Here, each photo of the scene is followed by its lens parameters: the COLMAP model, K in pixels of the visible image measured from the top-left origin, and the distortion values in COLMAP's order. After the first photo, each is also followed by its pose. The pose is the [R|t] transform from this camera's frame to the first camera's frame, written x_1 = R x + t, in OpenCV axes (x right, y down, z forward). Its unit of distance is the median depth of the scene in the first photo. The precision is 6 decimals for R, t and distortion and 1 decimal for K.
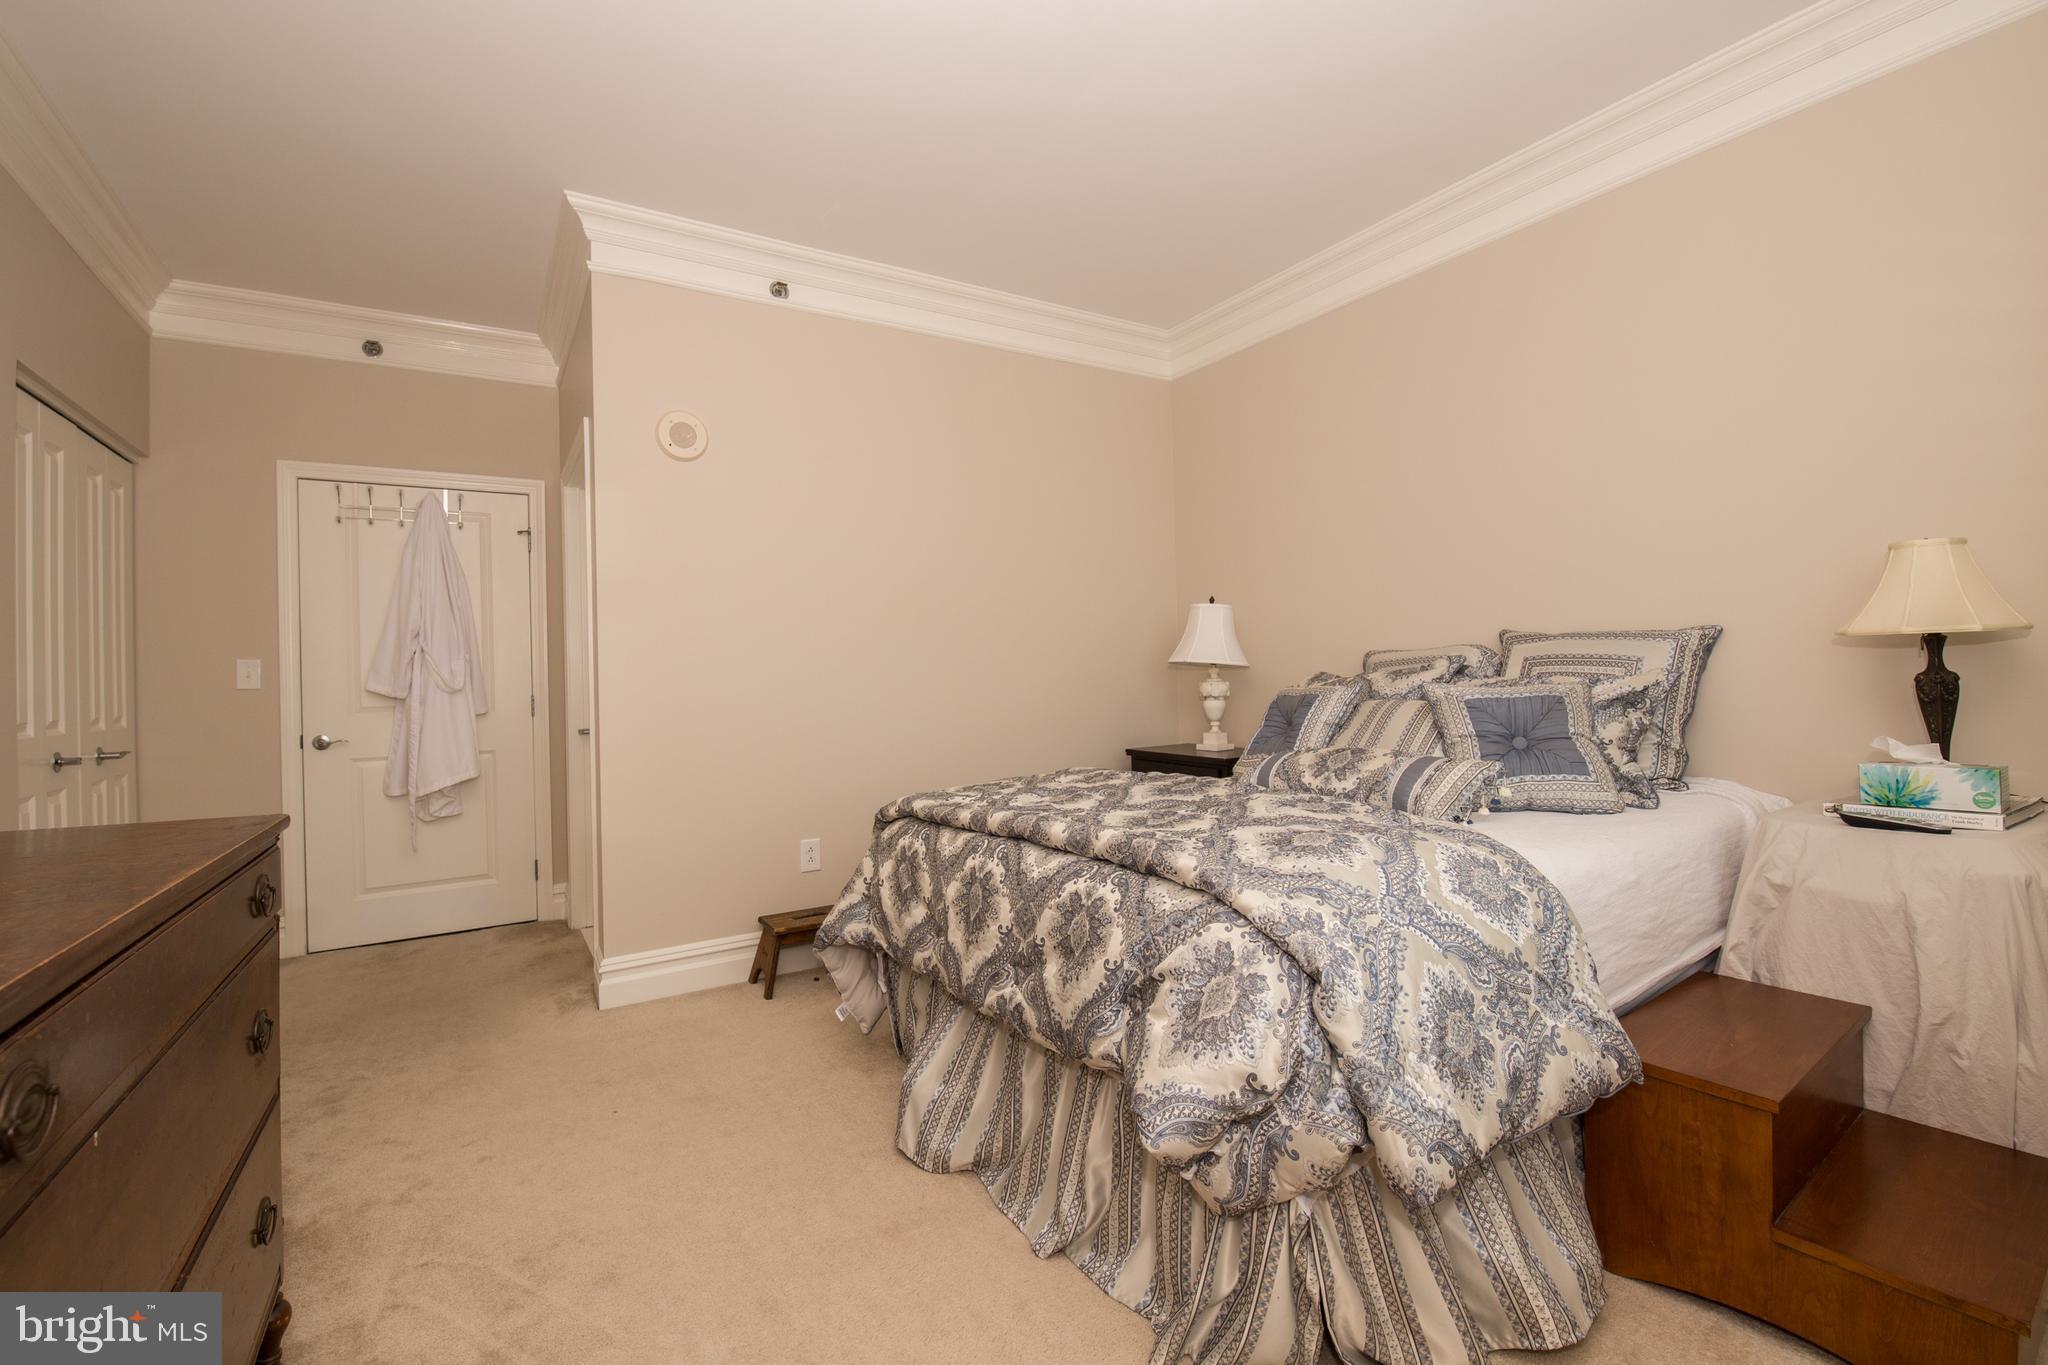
lens RADIAL K [[904.1, 0, 1026.8], [0, 904.1, 659.9], [0, 0, 1]] dist [0.001991, -0.010738]
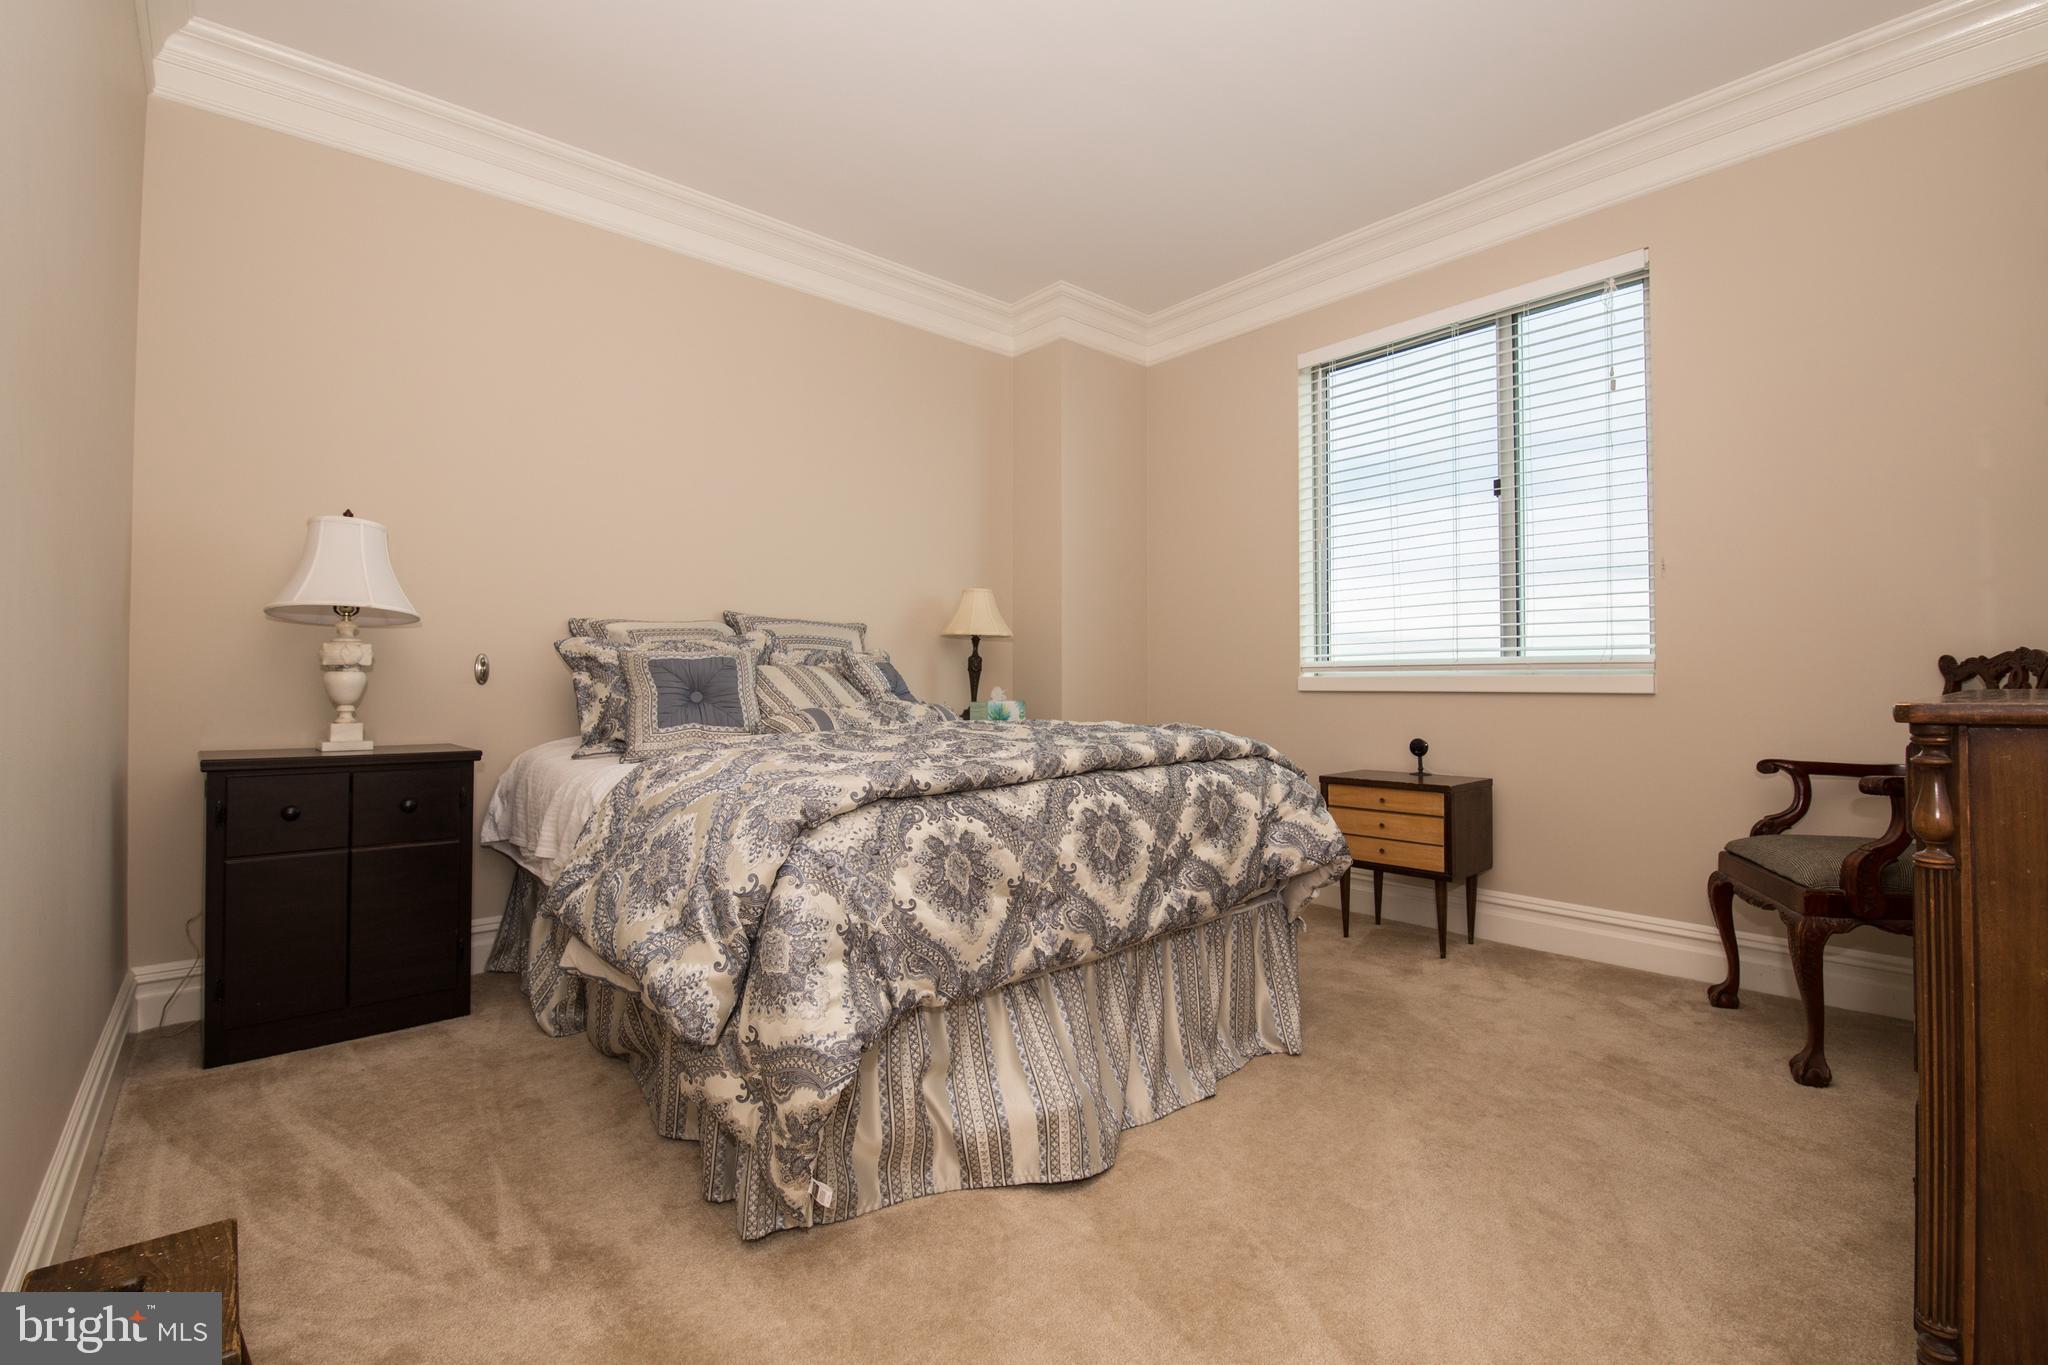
lens RADIAL K [[904.1, 0, 1026.8], [0, 904.1, 659.9], [0, 0, 1]] dist [0.001991, -0.010738]
pose [[-0.173623, 0.048596, 0.983612, -0.971803], [-0.008275, 0.998675, -0.050800, 0.125029], [-0.984777, -0.016959, -0.172991, 1.233728]]
